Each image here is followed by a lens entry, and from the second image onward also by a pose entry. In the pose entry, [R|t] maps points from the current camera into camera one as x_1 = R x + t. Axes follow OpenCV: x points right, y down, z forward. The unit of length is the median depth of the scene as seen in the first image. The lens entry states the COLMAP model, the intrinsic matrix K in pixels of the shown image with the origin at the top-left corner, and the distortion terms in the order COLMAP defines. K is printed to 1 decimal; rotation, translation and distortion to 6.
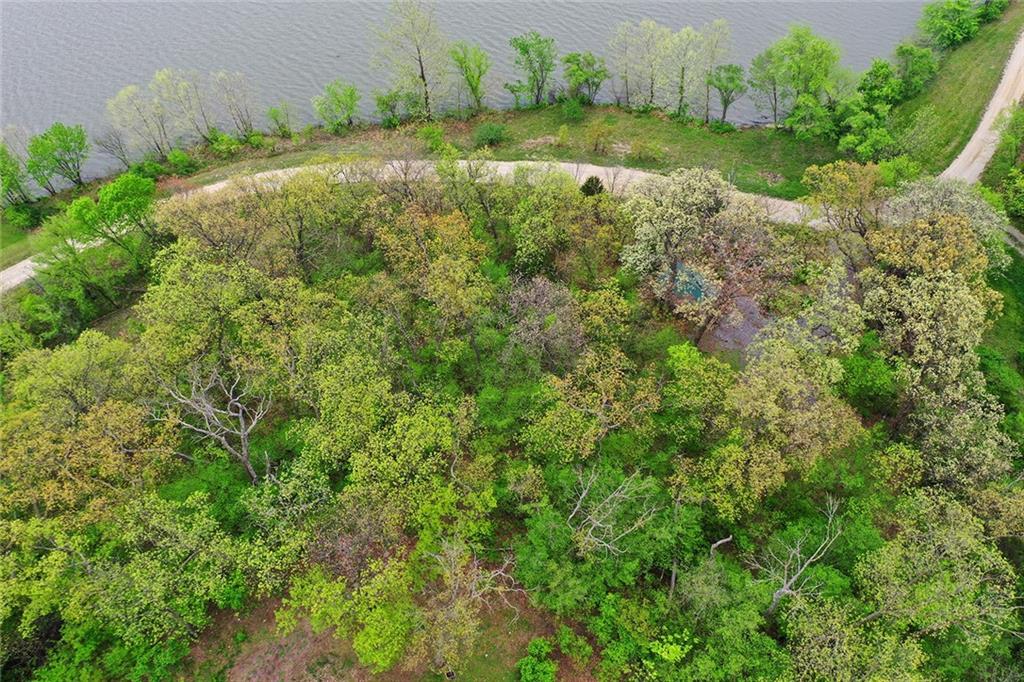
lens RADIAL K [[811.4, 0, 509.2], [0, 811.4, 347.2], [0, 0, 1]] dist [-0.017865, 0.007892]
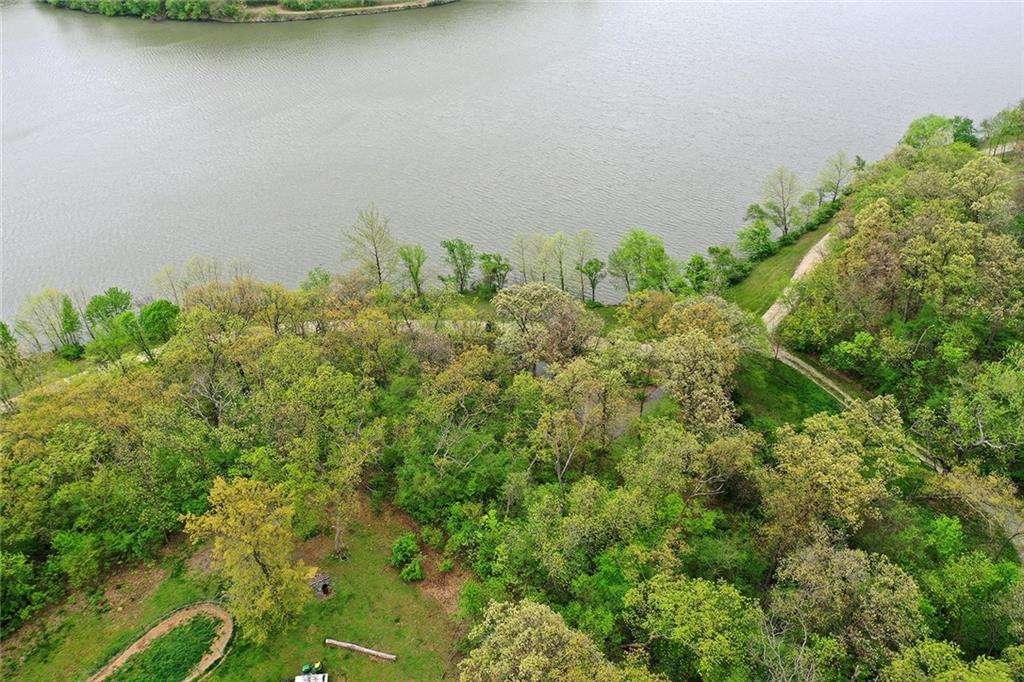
lens RADIAL K [[811.4, 0, 508.3], [0, 811.4, 339.3], [0, 0, 1]] dist [-0.017865, 0.007892]
pose [[0.999876, 0.012374, 0.009768, 0.162777], [-0.007613, 0.921565, -0.388150, 0.496448], [-0.013805, 0.388027, 0.921545, -0.381687]]
